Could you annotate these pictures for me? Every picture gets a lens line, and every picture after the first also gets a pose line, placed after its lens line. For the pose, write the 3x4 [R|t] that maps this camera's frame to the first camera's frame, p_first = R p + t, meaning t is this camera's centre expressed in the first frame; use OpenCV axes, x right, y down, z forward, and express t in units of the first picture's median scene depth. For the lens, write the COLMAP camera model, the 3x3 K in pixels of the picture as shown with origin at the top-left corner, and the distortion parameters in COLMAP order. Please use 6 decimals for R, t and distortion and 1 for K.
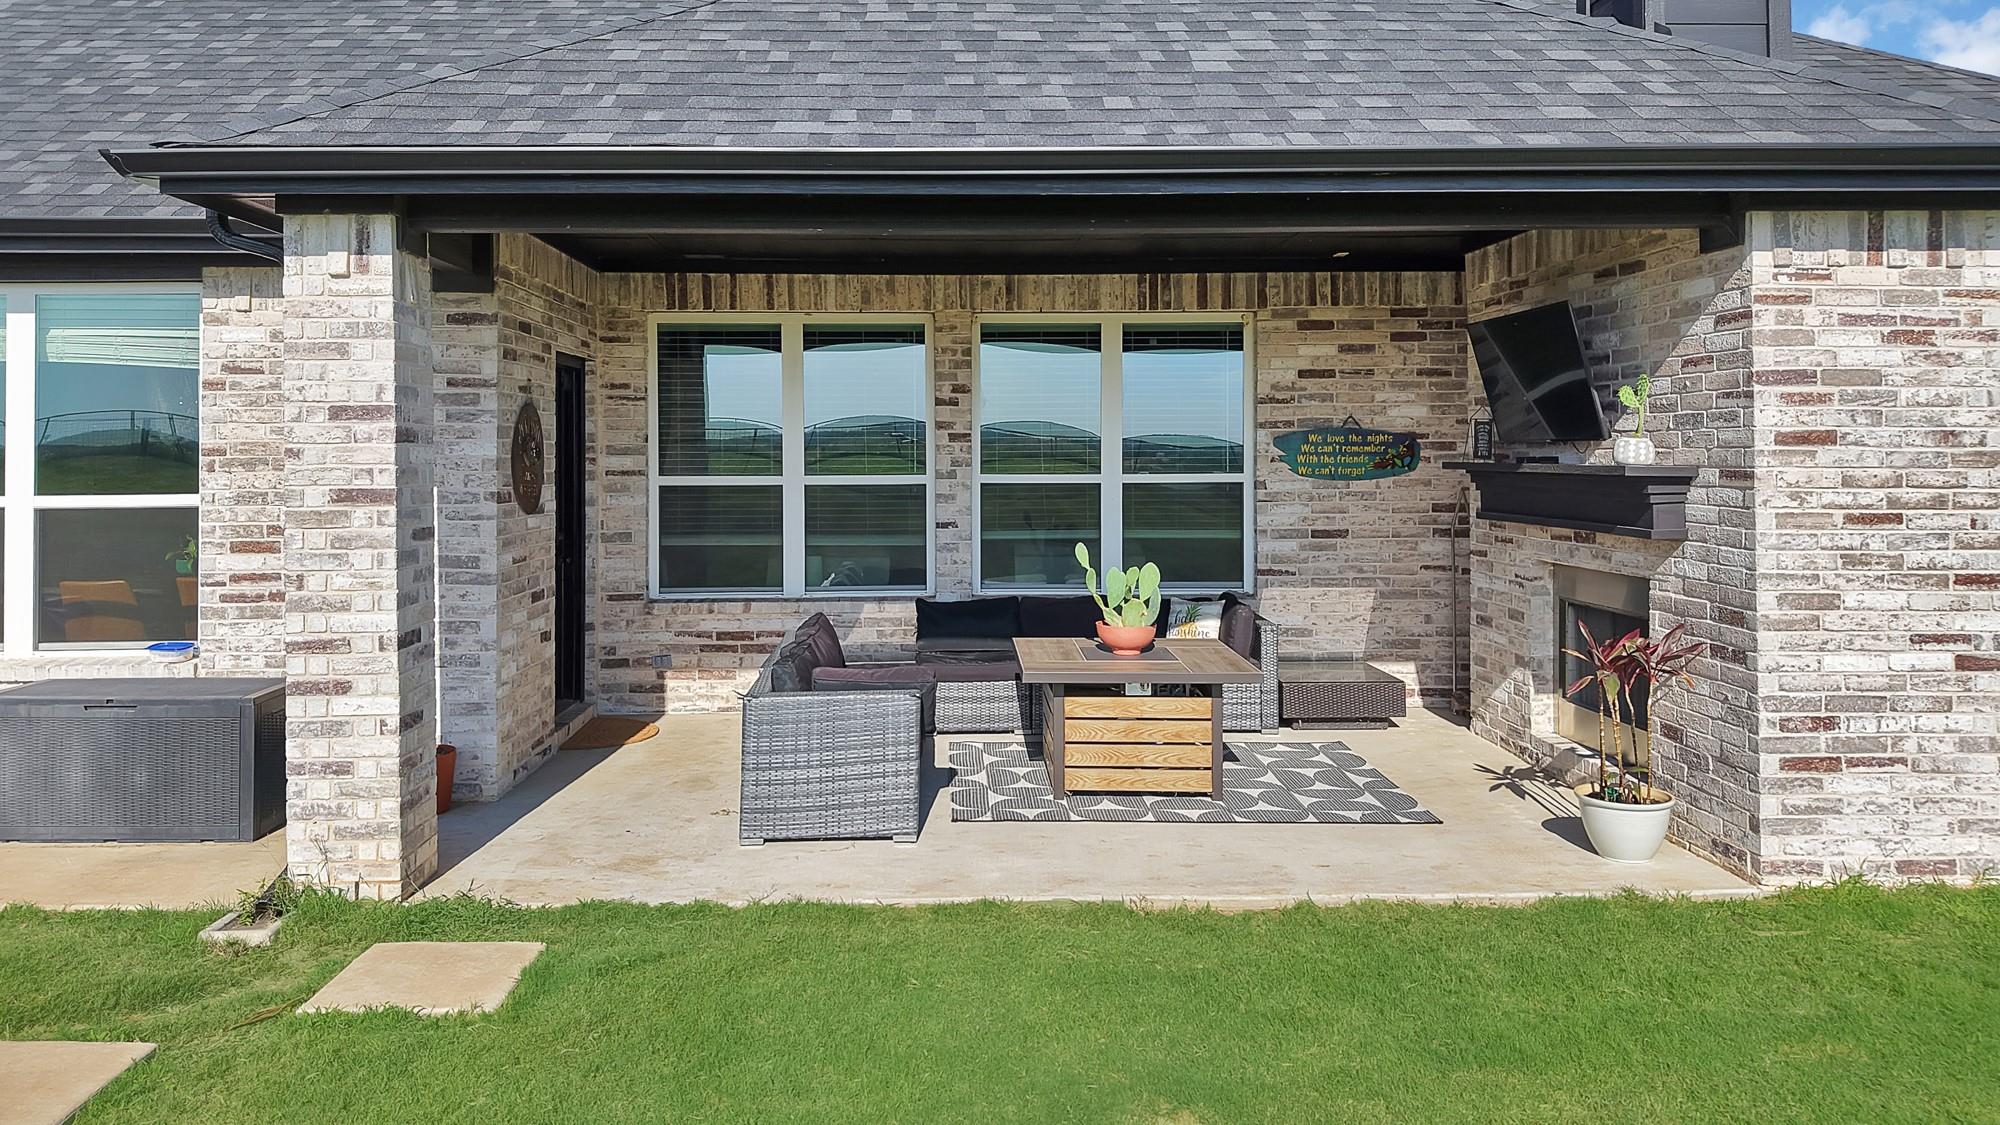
lens RADIAL K [[1407.3, 0, 1000.0], [0, 1407.3, 562.5], [0, 0, 1]] dist [0.000343, -0.000274]
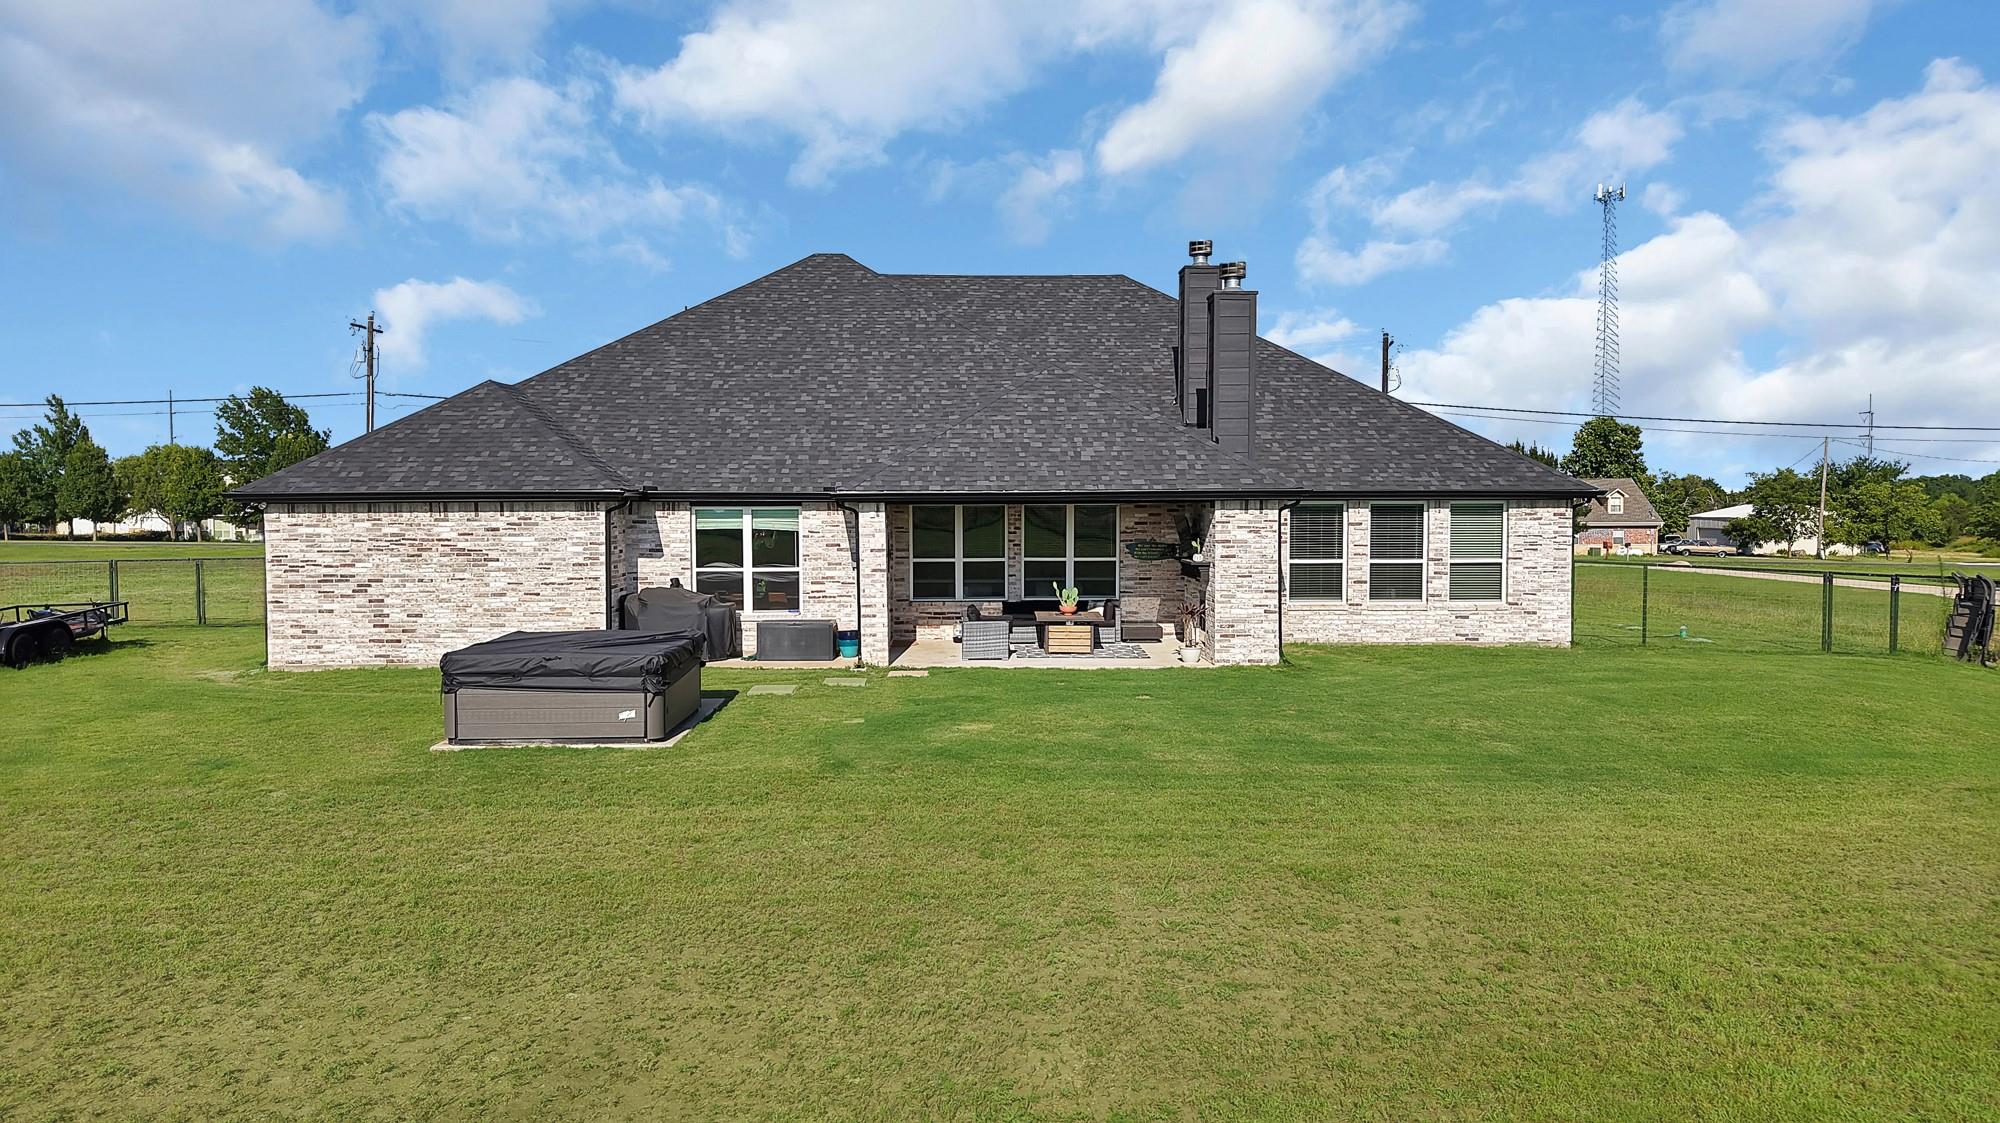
lens RADIAL K [[1395.5, 0, 1000.0], [0, 1395.5, 561.5], [0, 0, 1]] dist [0.000255, 0.000022]
pose [[0.999763, 0.001358, -0.021738, -0.000568], [-0.001994, 0.999570, -0.029246, 0.037235], [0.021689, 0.029282, 0.999336, -2.486059]]
